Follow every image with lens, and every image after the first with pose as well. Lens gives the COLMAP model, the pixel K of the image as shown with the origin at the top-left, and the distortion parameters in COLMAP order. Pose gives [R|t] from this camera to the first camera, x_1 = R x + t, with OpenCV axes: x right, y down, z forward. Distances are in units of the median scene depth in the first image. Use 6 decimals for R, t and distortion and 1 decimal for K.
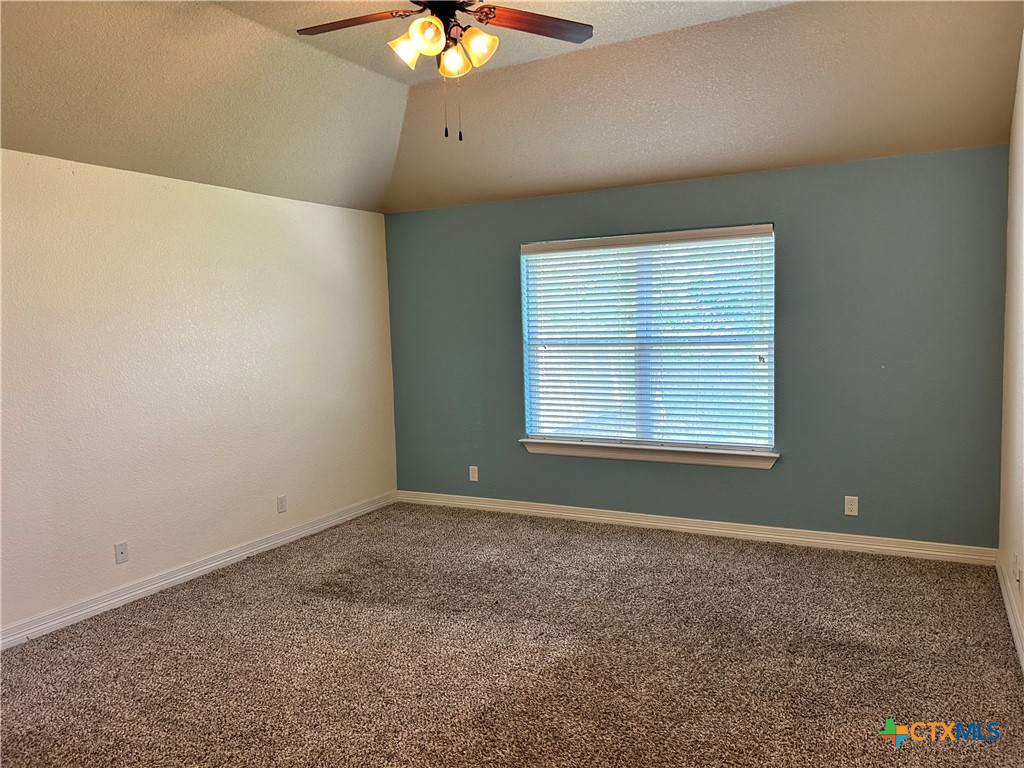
lens RADIAL K [[777.1, 0, 512.0], [0, 777.1, 384.0], [0, 0, 1]] dist [0.088890, -0.088800]
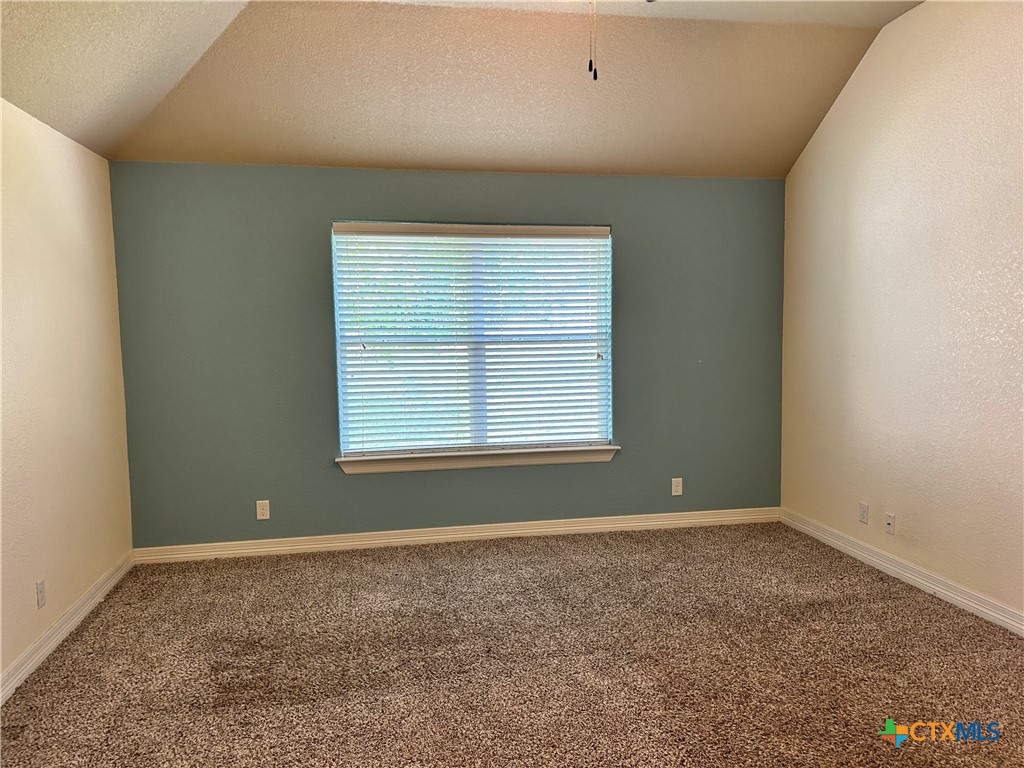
lens RADIAL K [[794.4, 0, 512.0], [0, 794.4, 384.0], [0, 0, 1]] dist [0.132440, -0.244731]
pose [[0.768713, -0.035142, 0.638628, -0.436471], [0.039616, 0.999188, 0.007297, -0.007704], [-0.638366, 0.019690, 0.769481, 0.258312]]
